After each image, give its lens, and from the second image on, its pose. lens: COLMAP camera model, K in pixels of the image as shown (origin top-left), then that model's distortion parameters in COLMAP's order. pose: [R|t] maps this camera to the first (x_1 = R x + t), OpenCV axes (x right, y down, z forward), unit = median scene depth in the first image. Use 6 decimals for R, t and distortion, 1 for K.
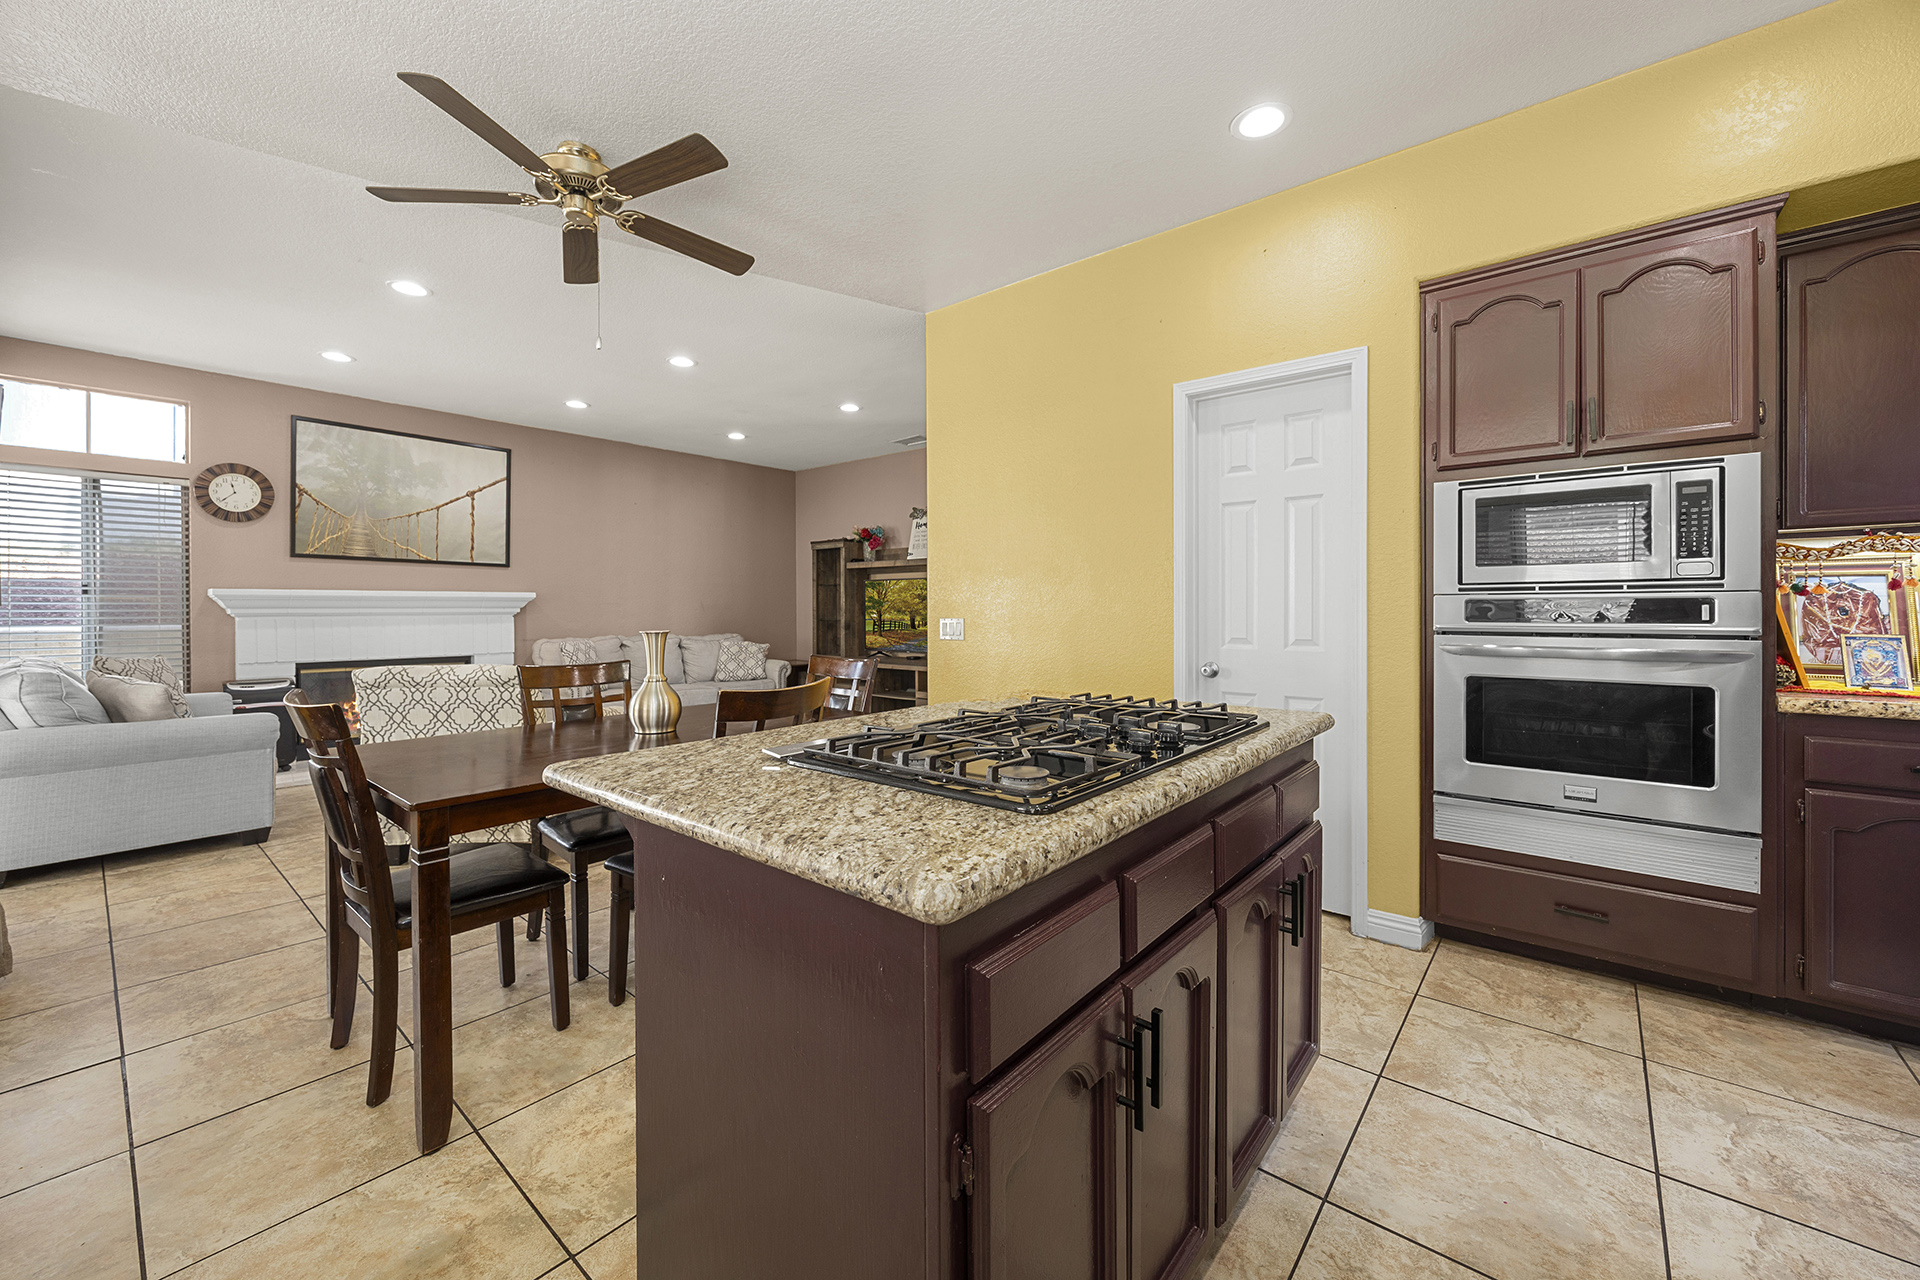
lens RADIAL K [[744.9, 0, 958.1], [0, 744.9, 610.1], [0, 0, 1]] dist [-0.000634, 0.000054]
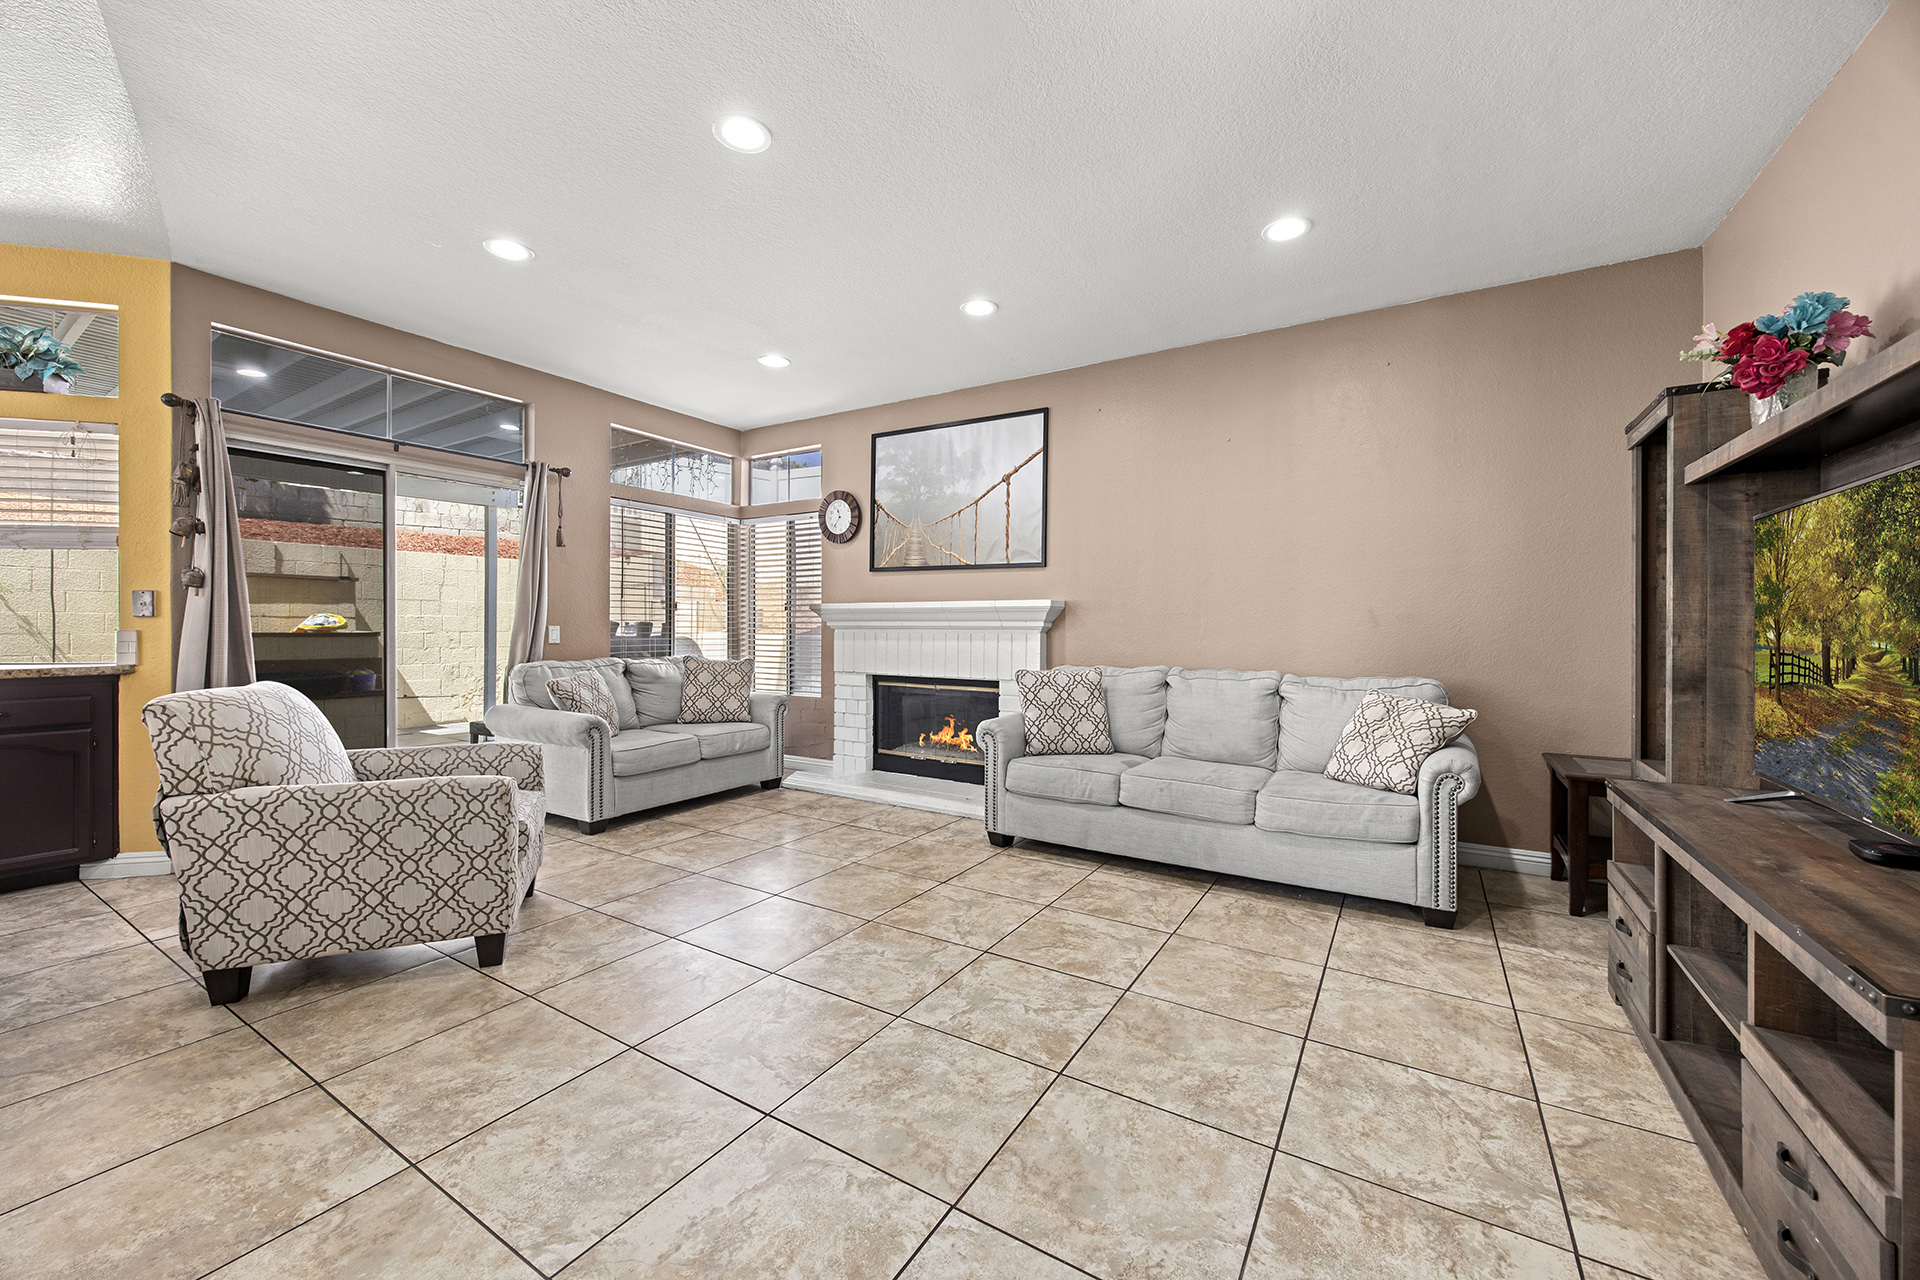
lens RADIAL K [[738.9, 0, 961.4], [0, 738.9, 635.8], [0, 0, 1]] dist [-0.000497, 0.000335]
pose [[0.142166, 0.012999, -0.989757, 0.137809], [-0.009998, 0.999882, 0.011696, 0.004548], [0.989792, 0.008232, 0.142279, 0.937543]]
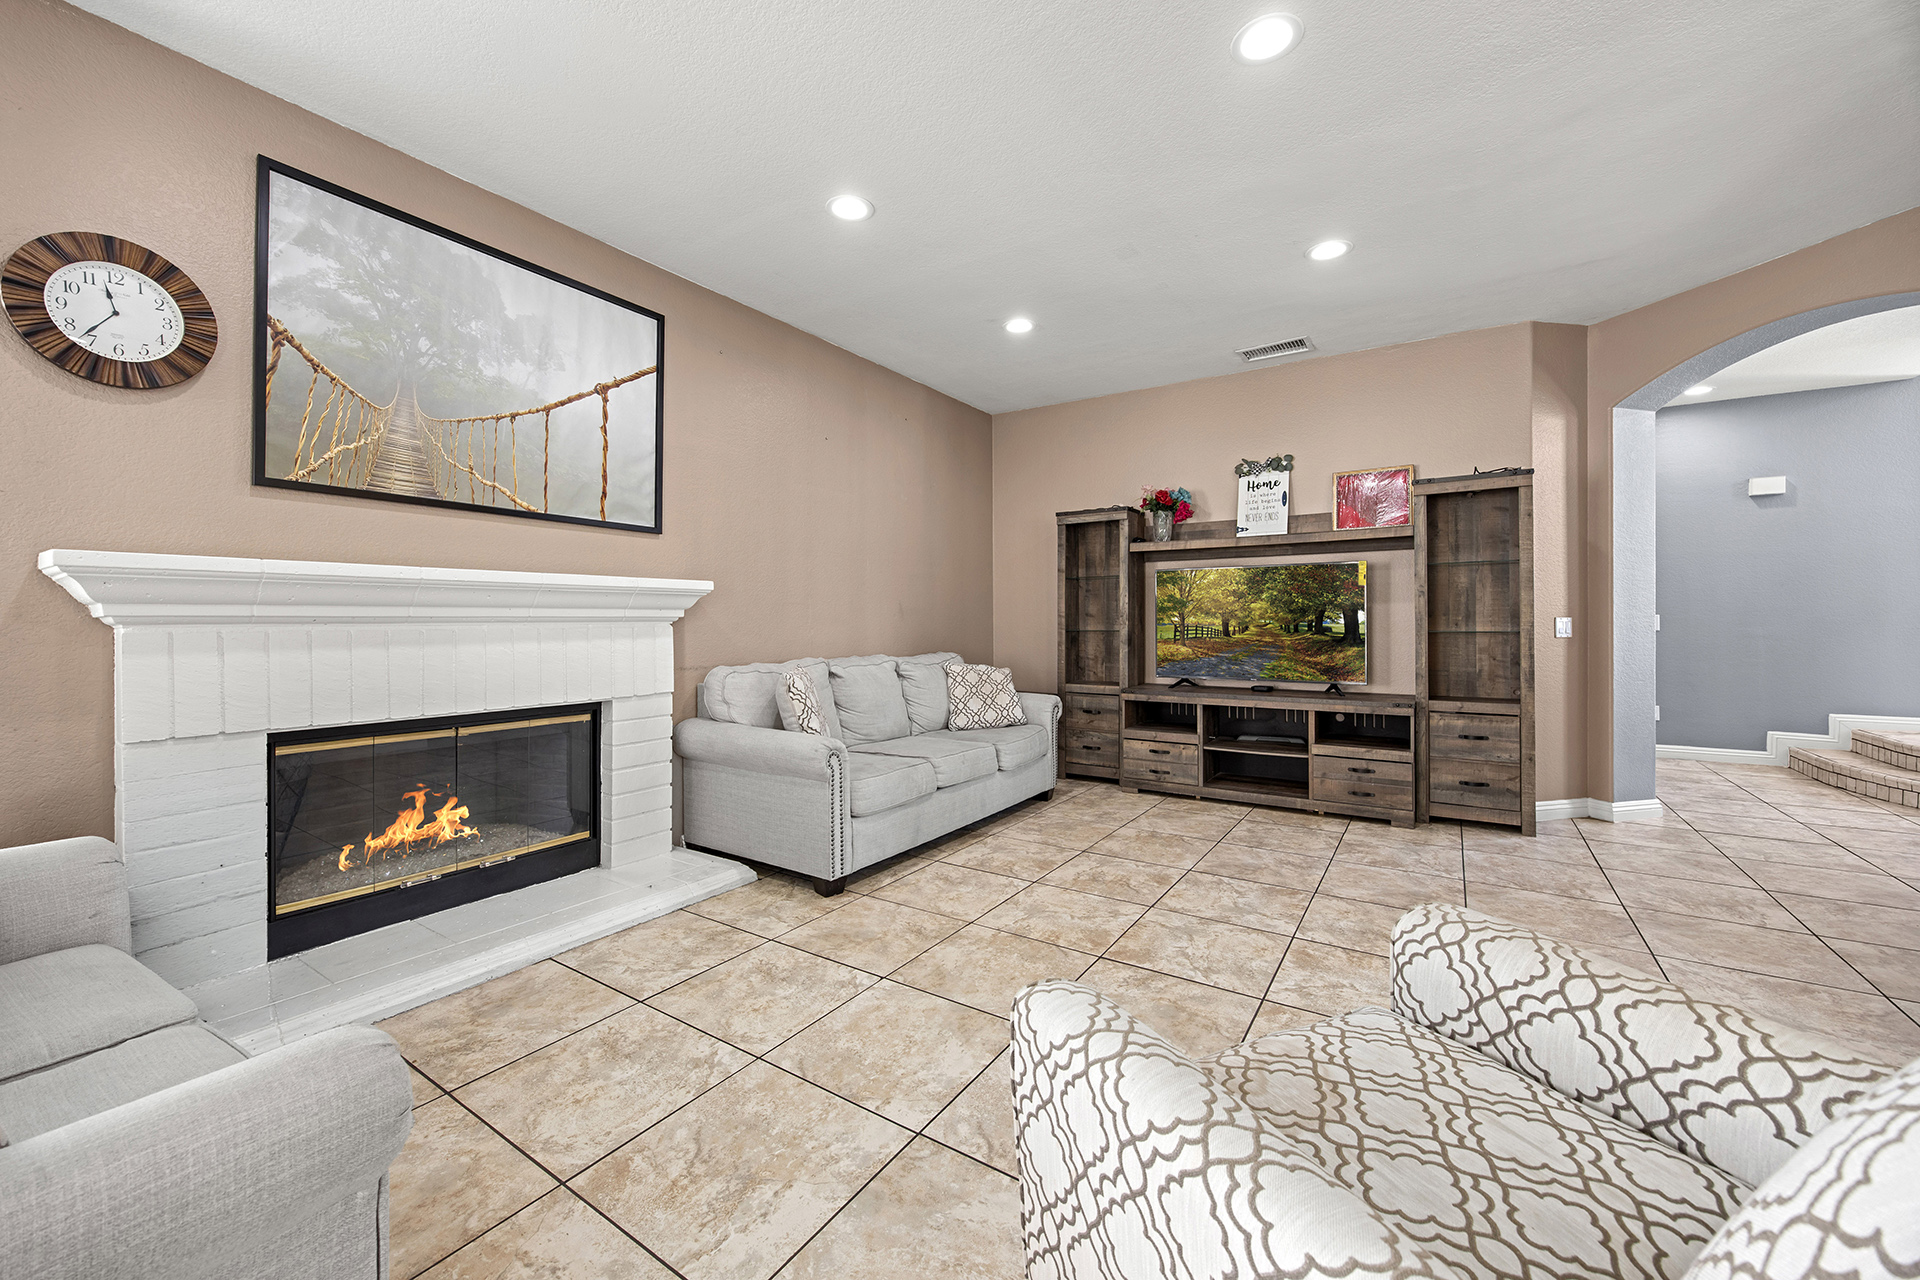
lens RADIAL K [[744.4, 0, 953.7], [0, 744.4, 619.1], [0, 0, 1]] dist [-0.002293, -0.000101]
pose [[0.994086, -0.001427, 0.108588, -0.519941], [0.001968, 0.999986, -0.004879, 0.008328], [-0.108580, 0.005064, 0.994075, 0.509314]]
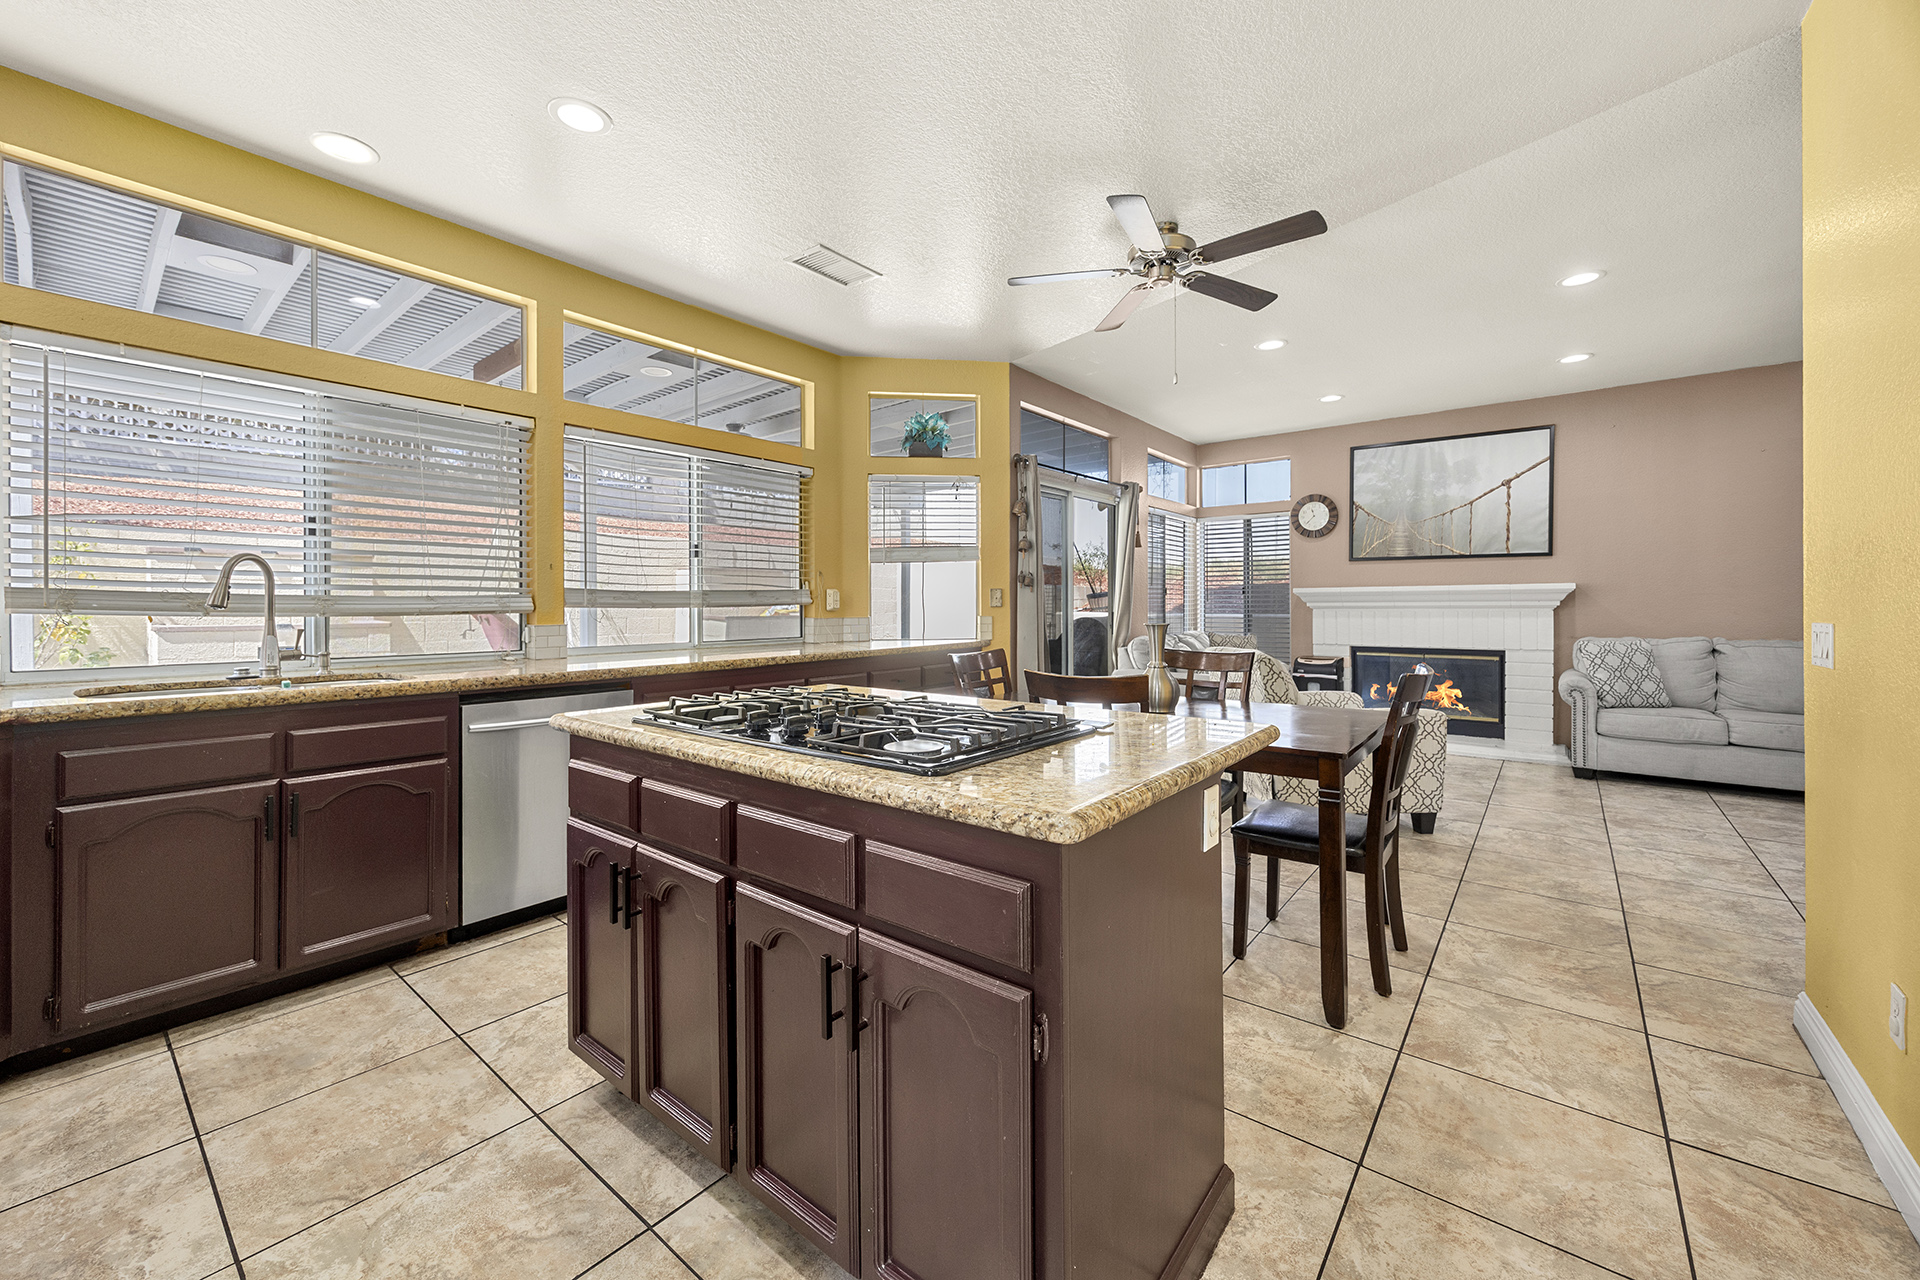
lens RADIAL K [[750.7, 0, 951.3], [0, 750.7, 613.8], [0, 0, 1]] dist [-0.002316, -0.000211]
pose [[0.018038, 0.013232, -0.999750, 0.338653], [0.002277, 0.999909, 0.013275, -0.001098], [0.999835, -0.002515, 0.018006, 0.294780]]
